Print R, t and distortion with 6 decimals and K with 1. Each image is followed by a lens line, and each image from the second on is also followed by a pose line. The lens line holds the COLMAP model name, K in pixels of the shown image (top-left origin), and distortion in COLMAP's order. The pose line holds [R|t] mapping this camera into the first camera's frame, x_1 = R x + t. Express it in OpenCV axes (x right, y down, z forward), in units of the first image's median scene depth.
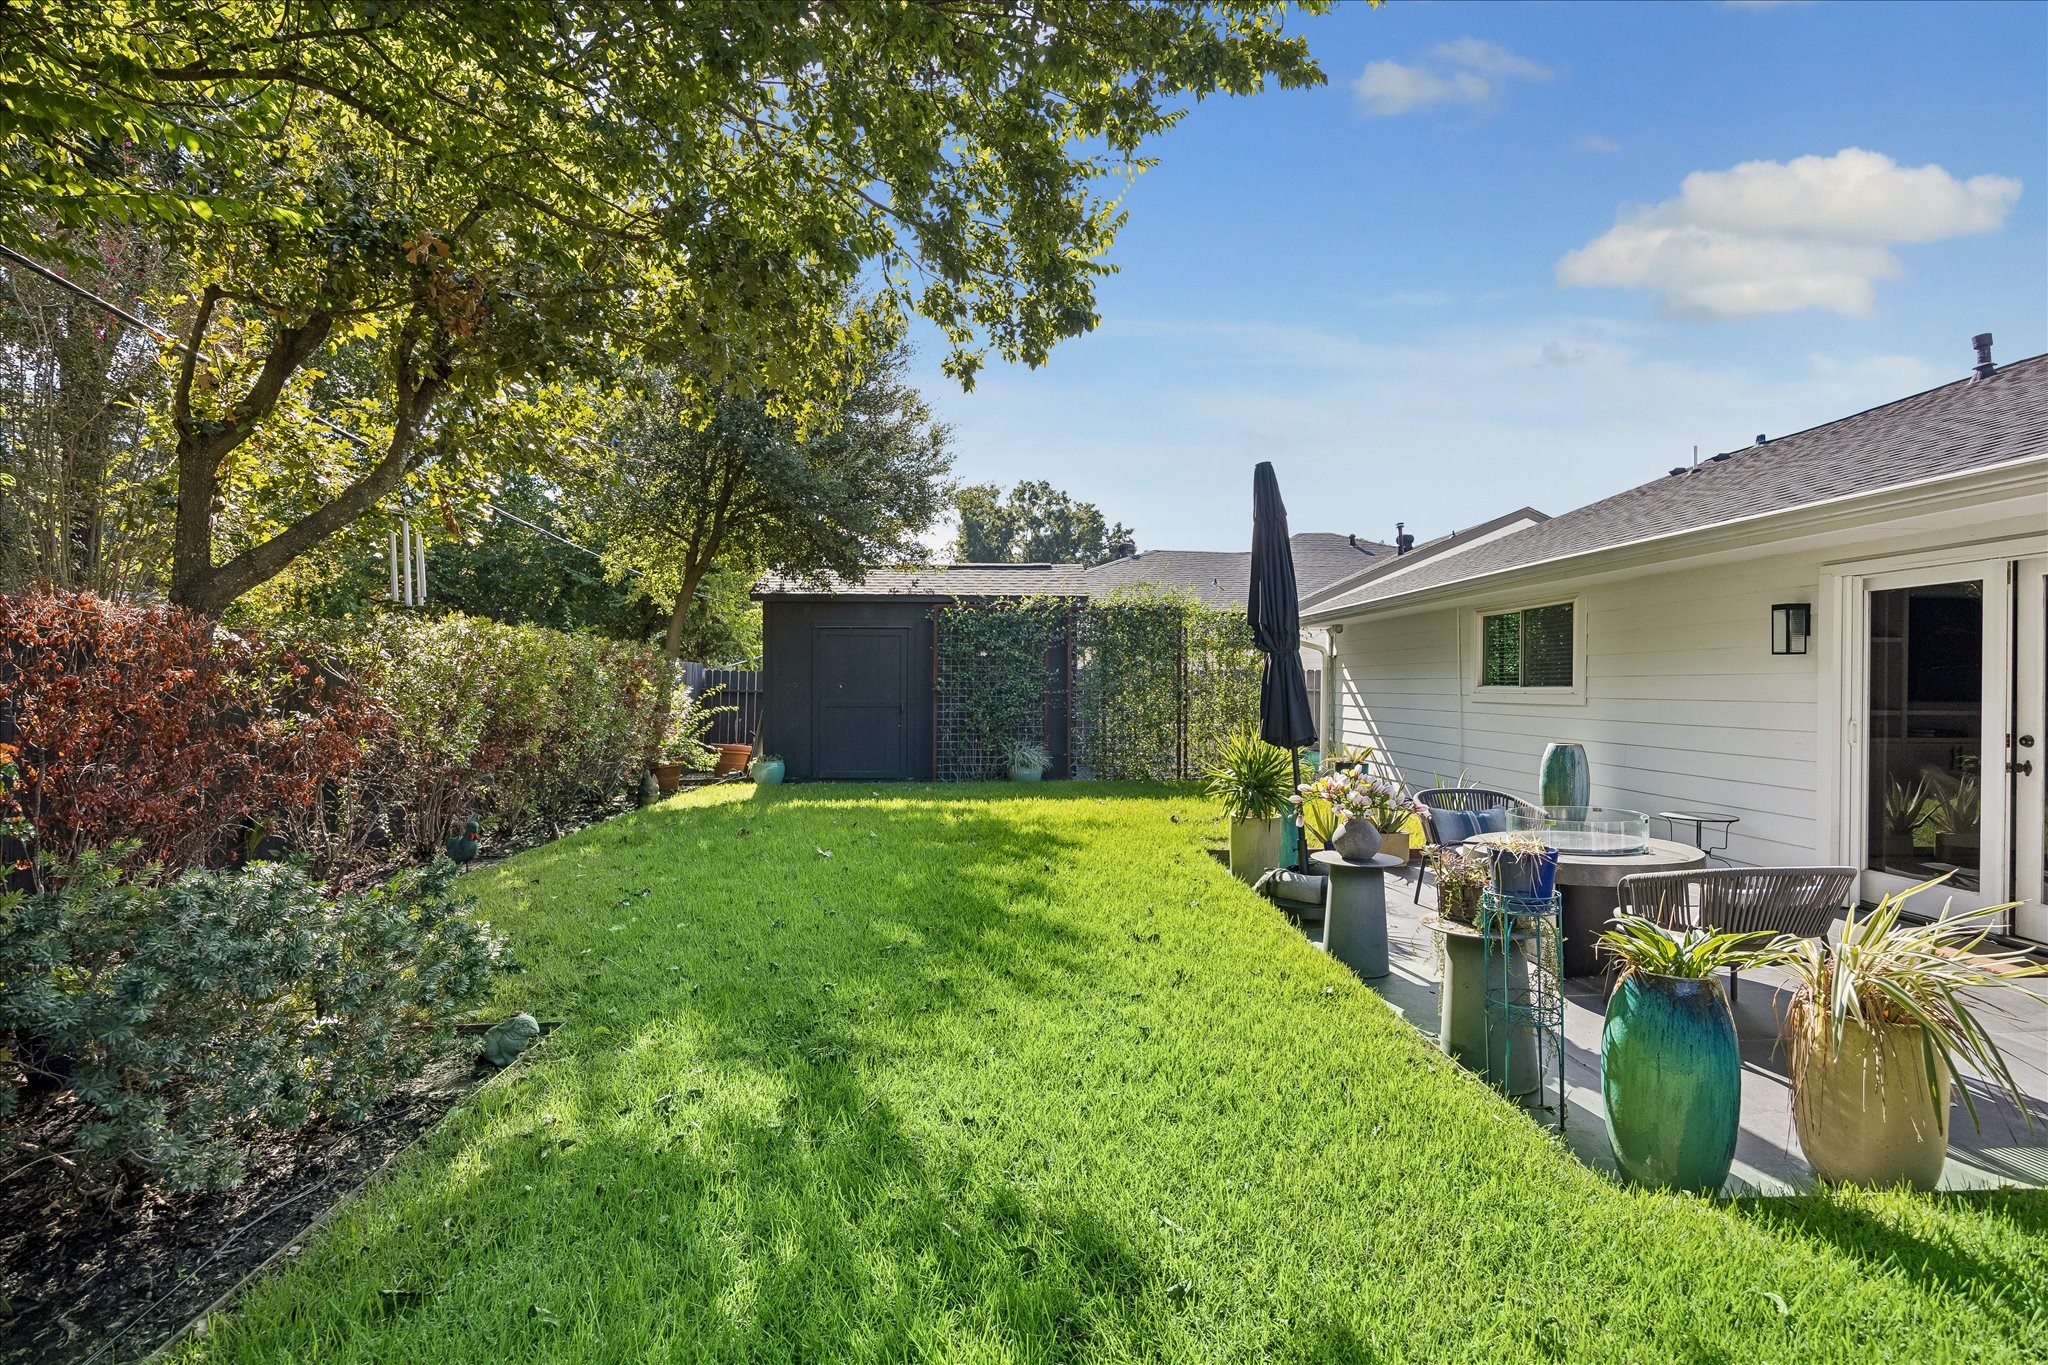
lens RADIAL K [[925.3, 0, 1024.0], [0, 925.3, 682.5], [0, 0, 1]] dist [-0.009469, -0.000066]
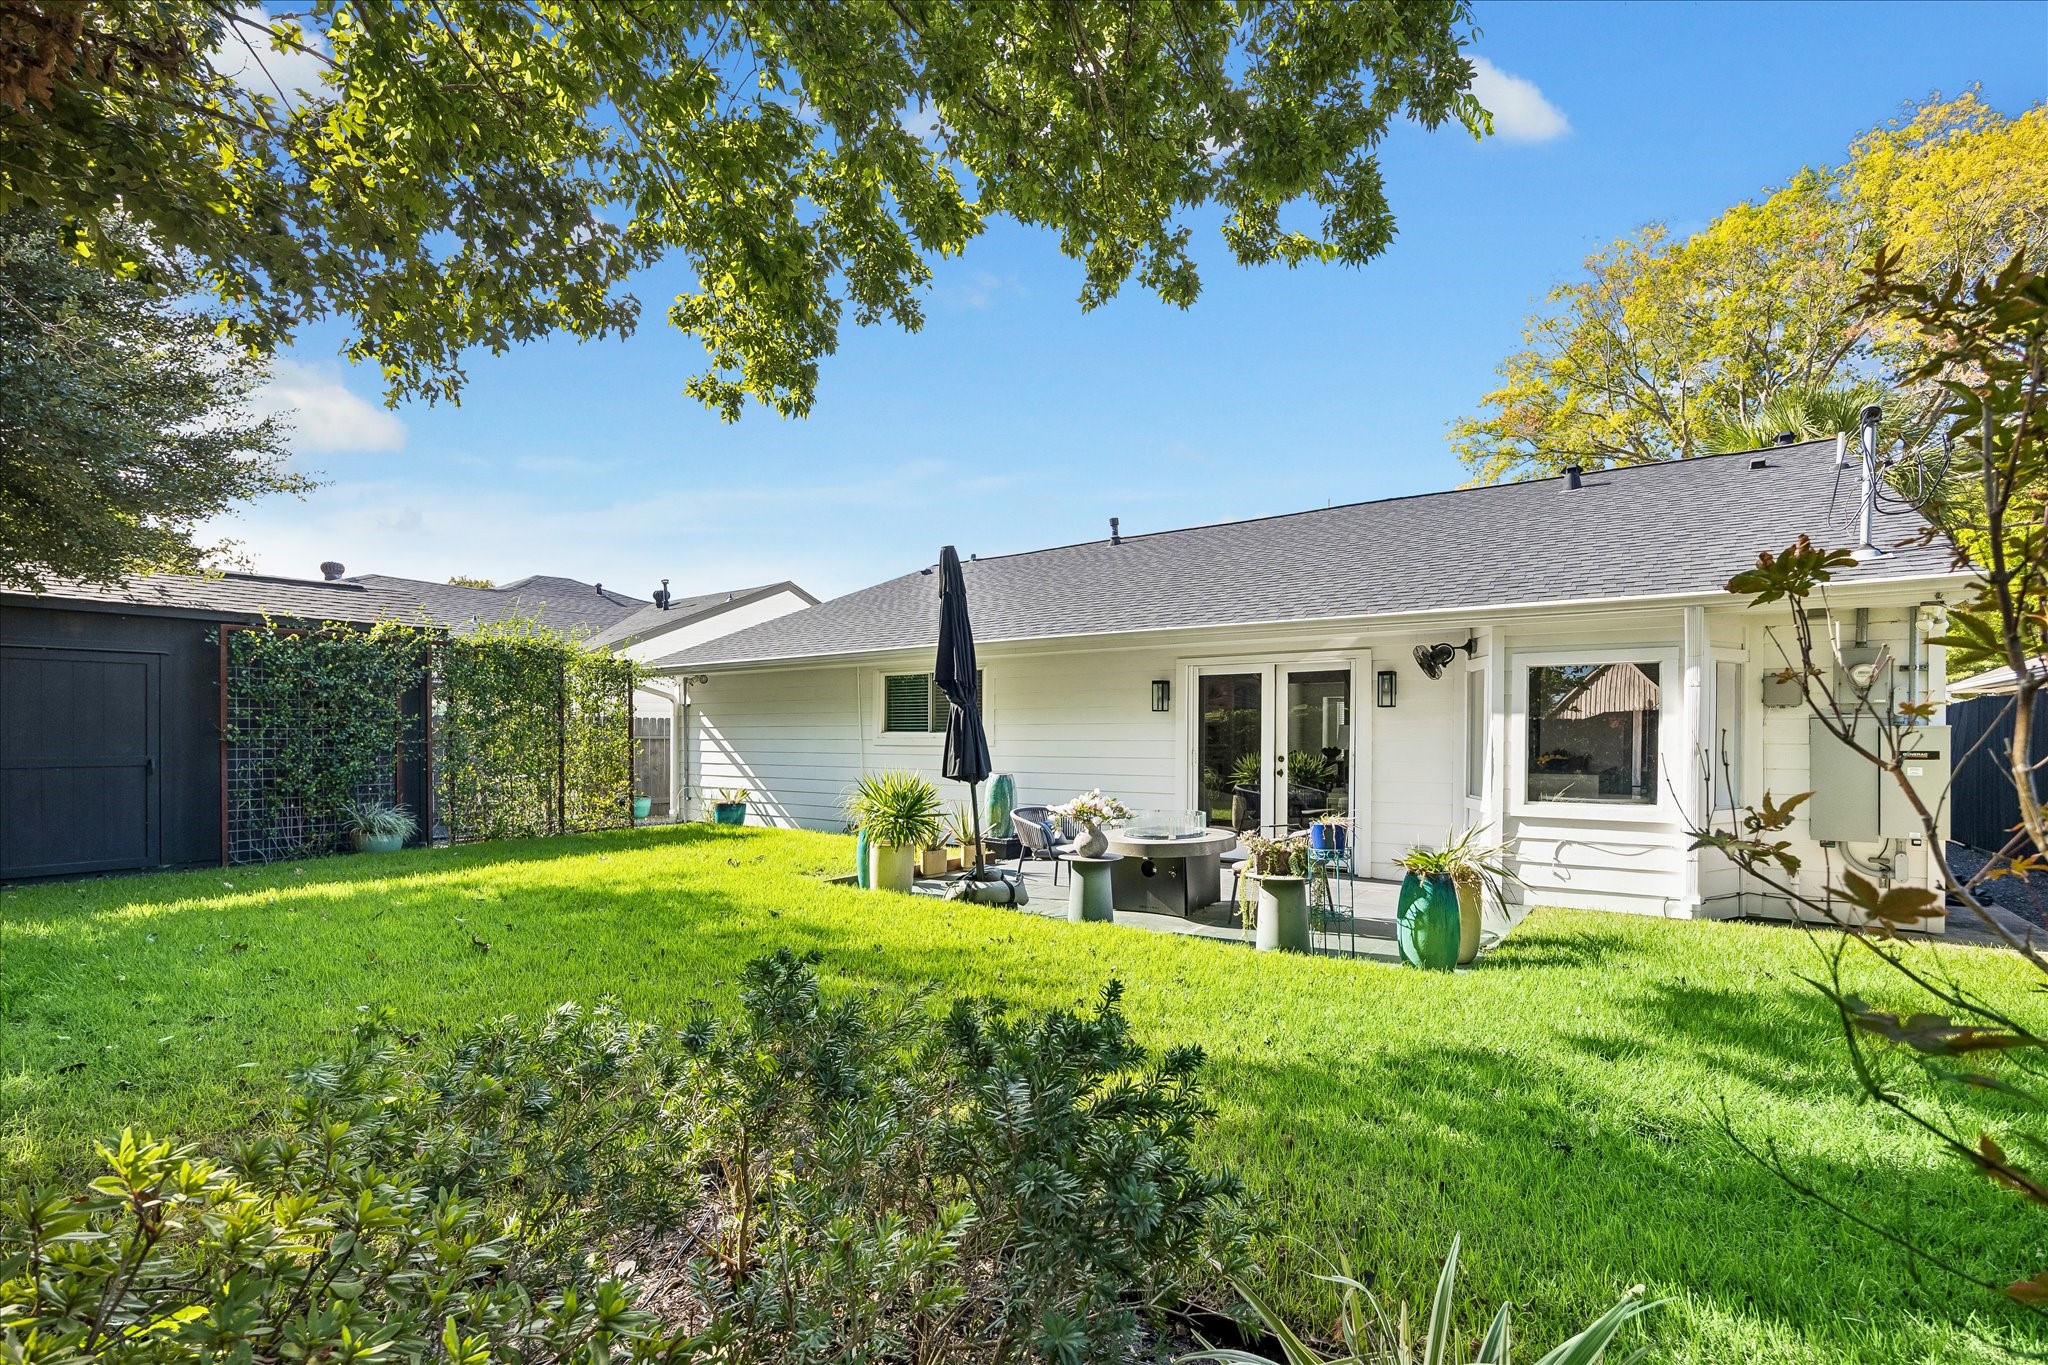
lens RADIAL K [[886.9, 0, 1021.8], [0, 886.9, 734.5], [0, 0, 1]] dist [-0.009798, -0.000038]
pose [[0.654334, -0.005848, 0.756183, -0.212863], [0.001945, 0.999980, 0.006050, 0.000150], [-0.756203, -0.002488, 0.654332, 0.066182]]
